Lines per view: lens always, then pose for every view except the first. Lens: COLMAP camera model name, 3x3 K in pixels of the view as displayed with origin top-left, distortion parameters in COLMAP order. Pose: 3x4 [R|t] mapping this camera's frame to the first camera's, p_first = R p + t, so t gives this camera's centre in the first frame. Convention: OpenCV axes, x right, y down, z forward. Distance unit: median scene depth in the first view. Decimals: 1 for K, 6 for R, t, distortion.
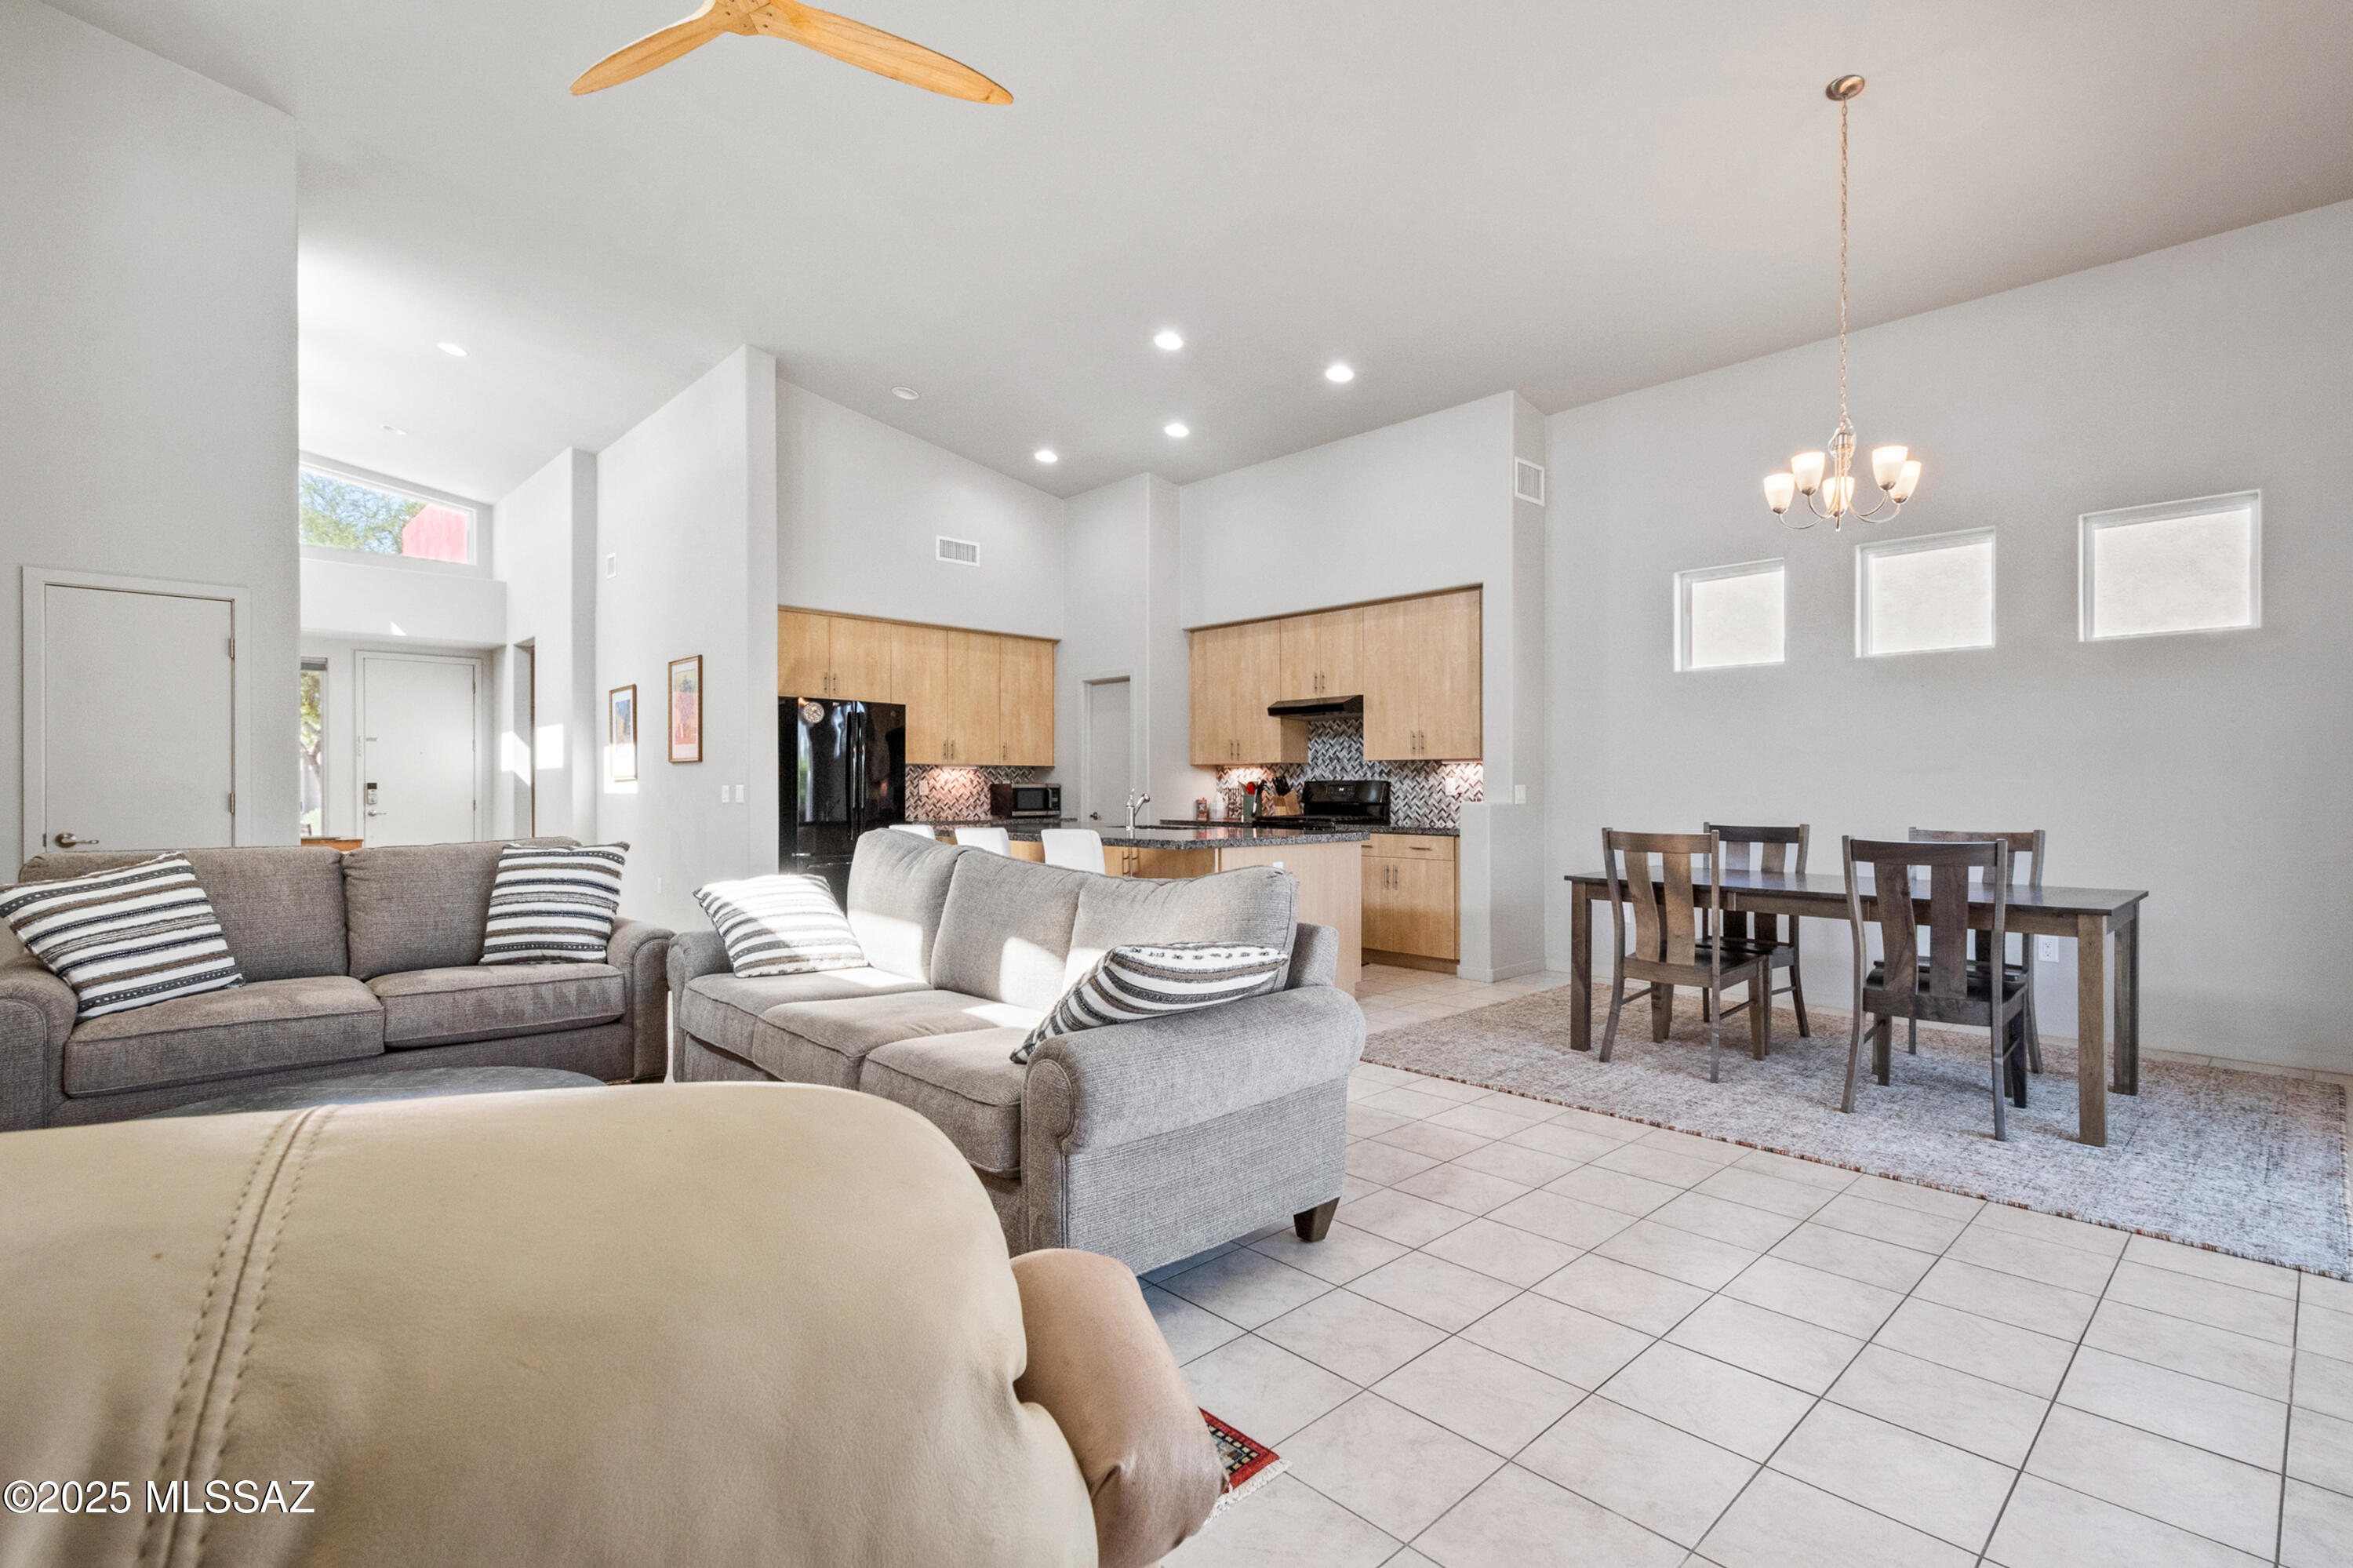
lens RADIAL K [[1067.9, 0, 1167.8], [0, 1067.9, 787.5], [0, 0, 1]] dist [0.000388, 0.000002]
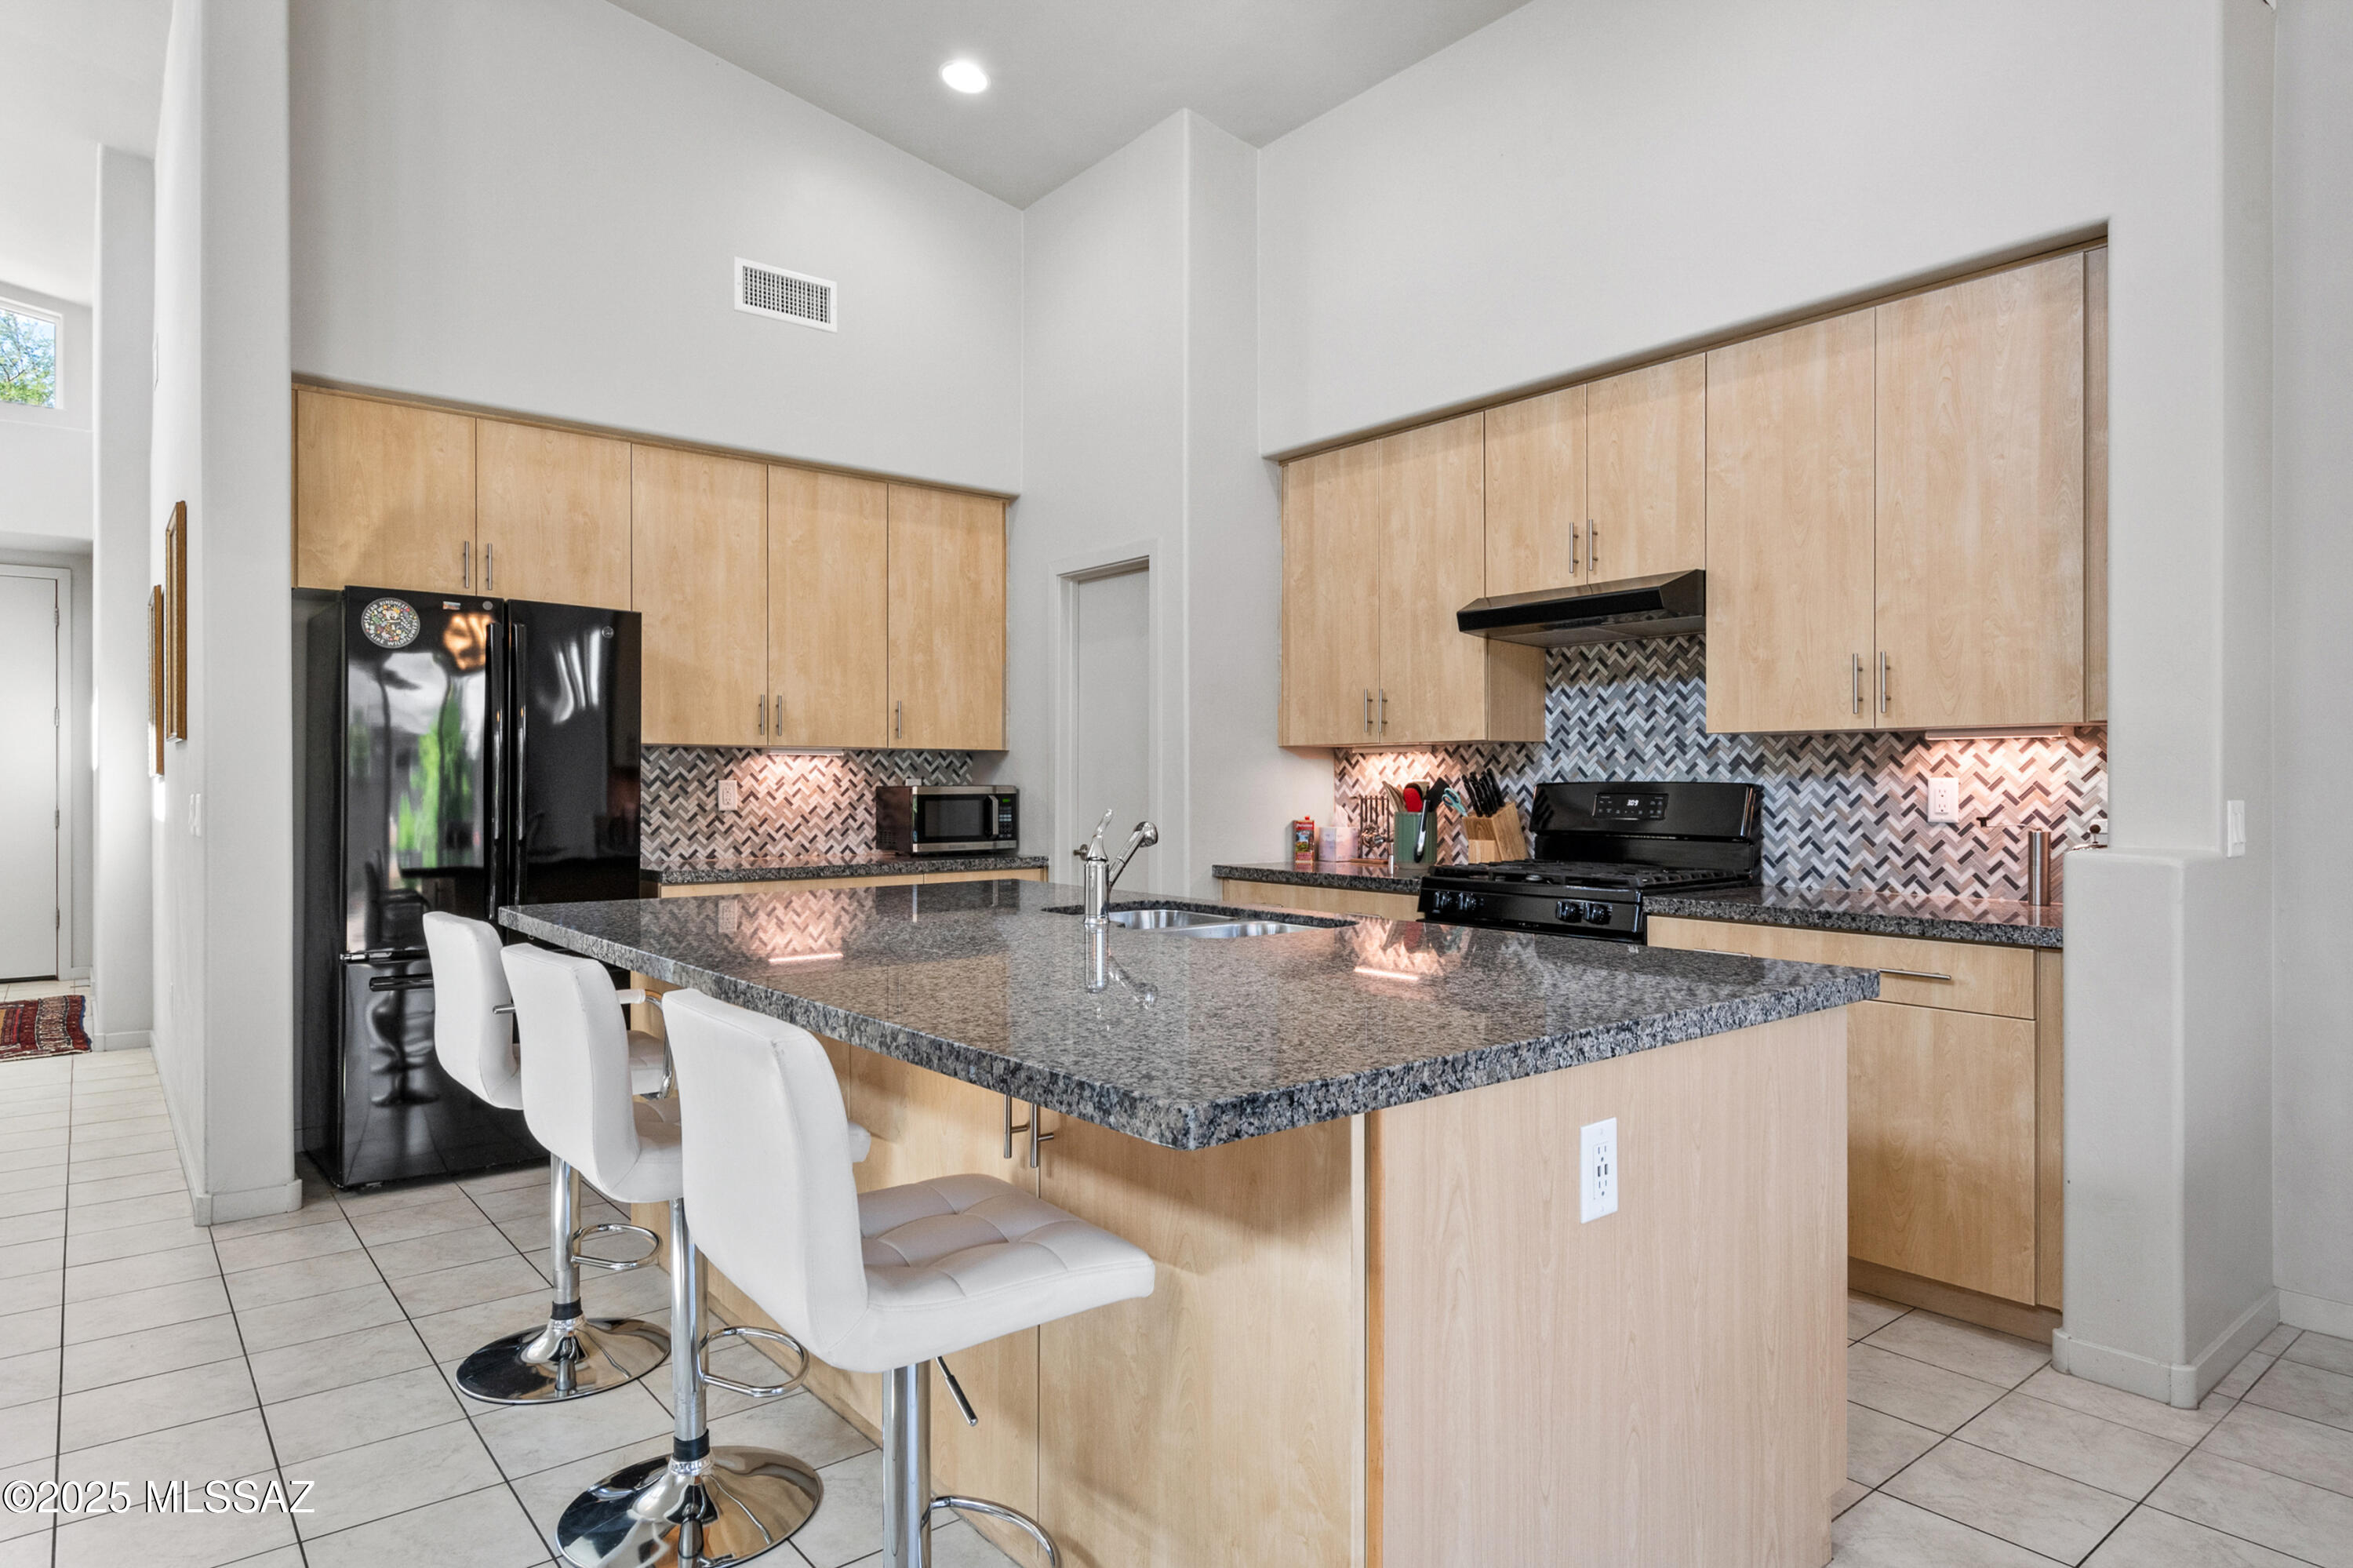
lens RADIAL K [[1341.8, 0, 1185.6], [0, 1341.8, 775.6], [0, 0, 1]] dist [0.038526, 0.001071]
pose [[0.998209, -0.000450, -0.059823, 0.015942], [0.000272, 0.999996, -0.002980, -0.007115], [0.059824, 0.002958, 0.998205, 0.426505]]
